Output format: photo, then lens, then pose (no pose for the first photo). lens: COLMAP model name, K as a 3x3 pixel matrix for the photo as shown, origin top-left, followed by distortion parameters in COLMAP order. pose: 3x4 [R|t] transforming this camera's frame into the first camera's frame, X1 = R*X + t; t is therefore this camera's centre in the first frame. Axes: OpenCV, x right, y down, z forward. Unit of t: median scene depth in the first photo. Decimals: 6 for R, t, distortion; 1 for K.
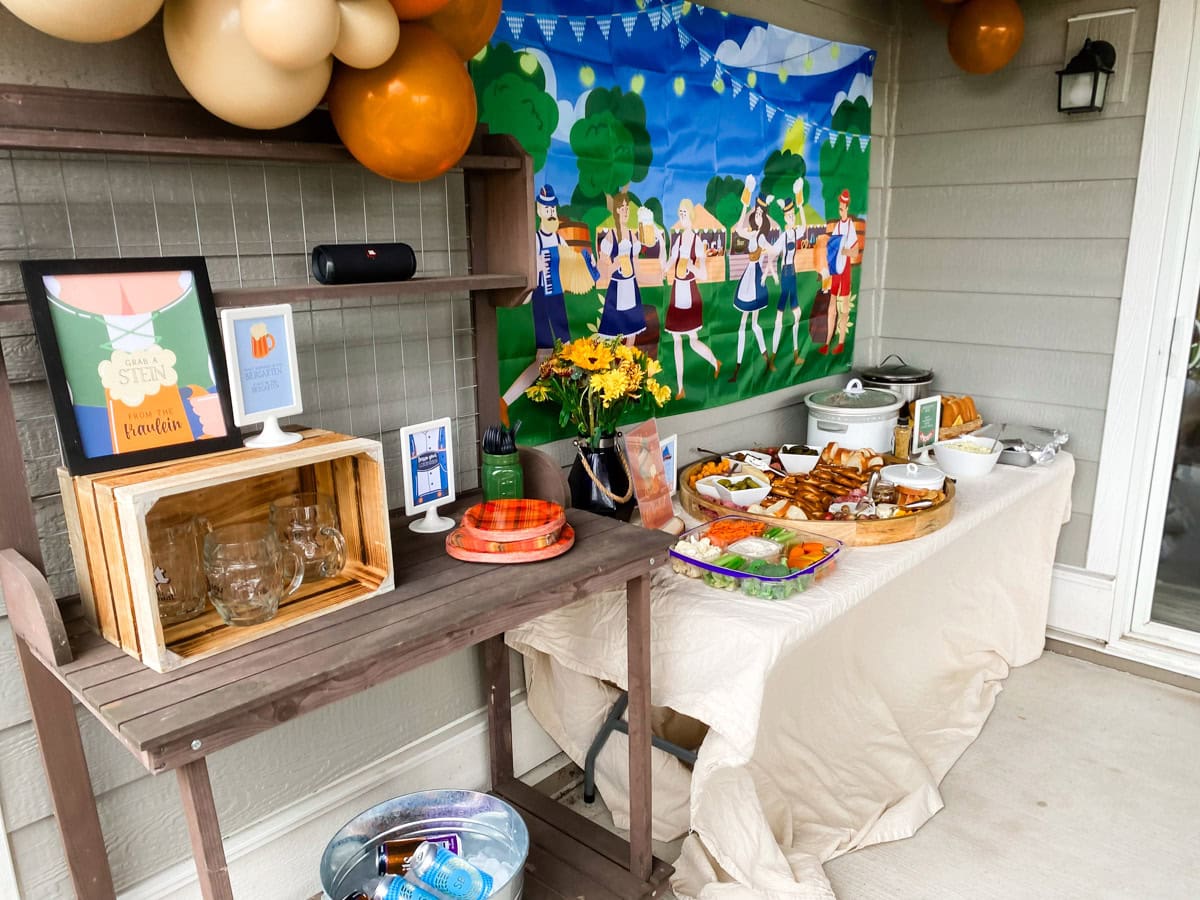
lens RADIAL K [[902.5, 0, 591.2], [0, 902.5, 451.2], [0, 0, 1]] dist [0.136151, -0.319750]
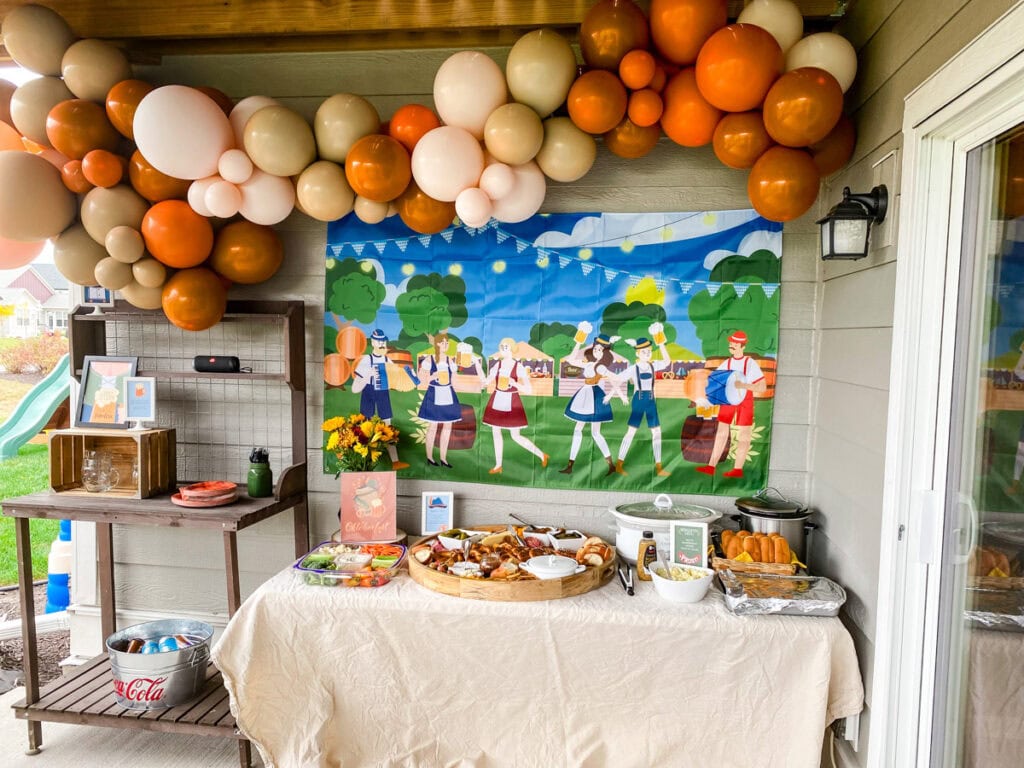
lens RADIAL K [[770.1, 0, 504.5], [0, 770.1, 385.0], [0, 0, 1]] dist [0.136151, -0.319750]
pose [[0.568892, 0.072994, -0.819167, 1.235732], [-0.221394, 0.972876, -0.067061, -0.130765], [0.792053, 0.219509, 0.569621, 0.337512]]
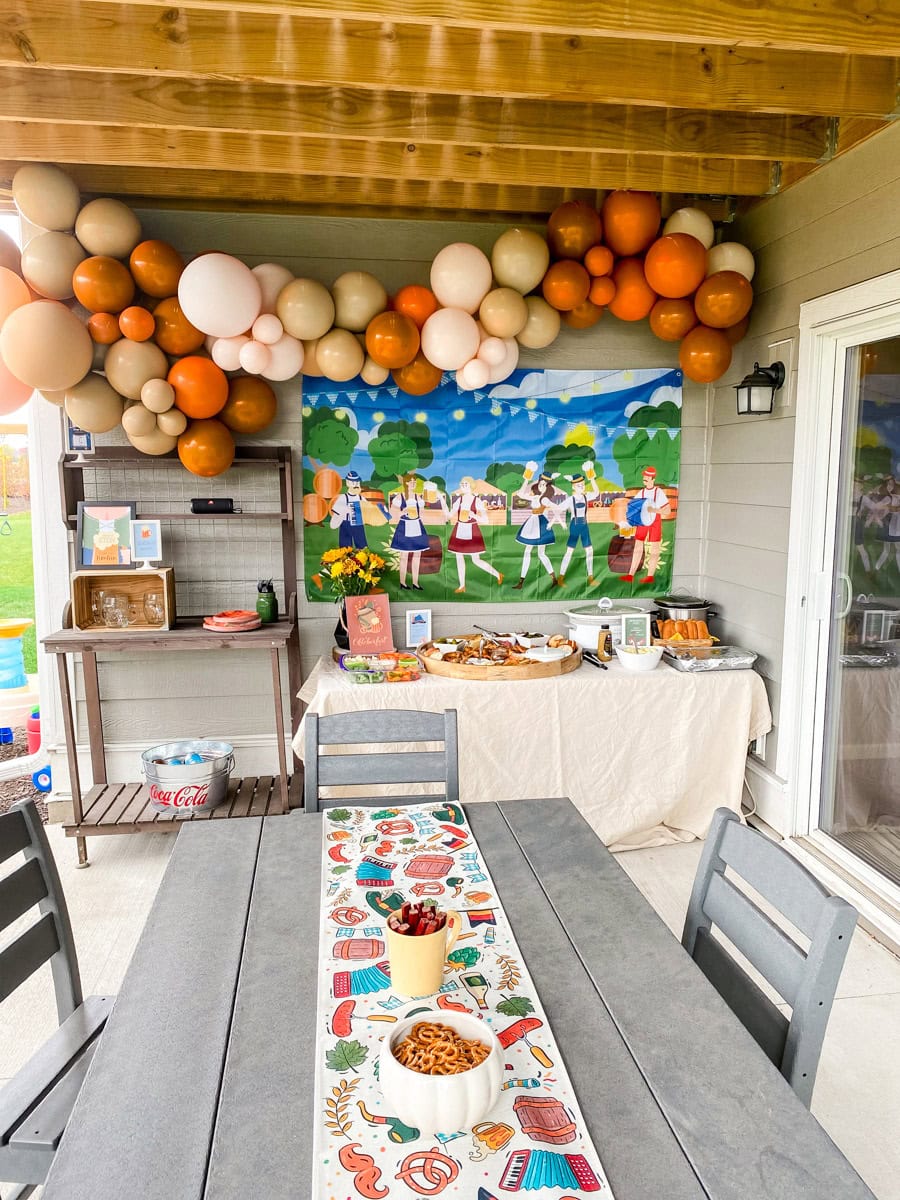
lens RADIAL K [[902.5, 0, 455.8], [0, 902.5, 598.5], [0, 0, 1]] dist [0.136151, -0.319750]
pose [[0.776062, 0.097990, -0.622997, 1.289885], [-0.158328, 0.986490, -0.042065, 0.027461], [0.610458, 0.131283, 0.781092, -0.345390]]
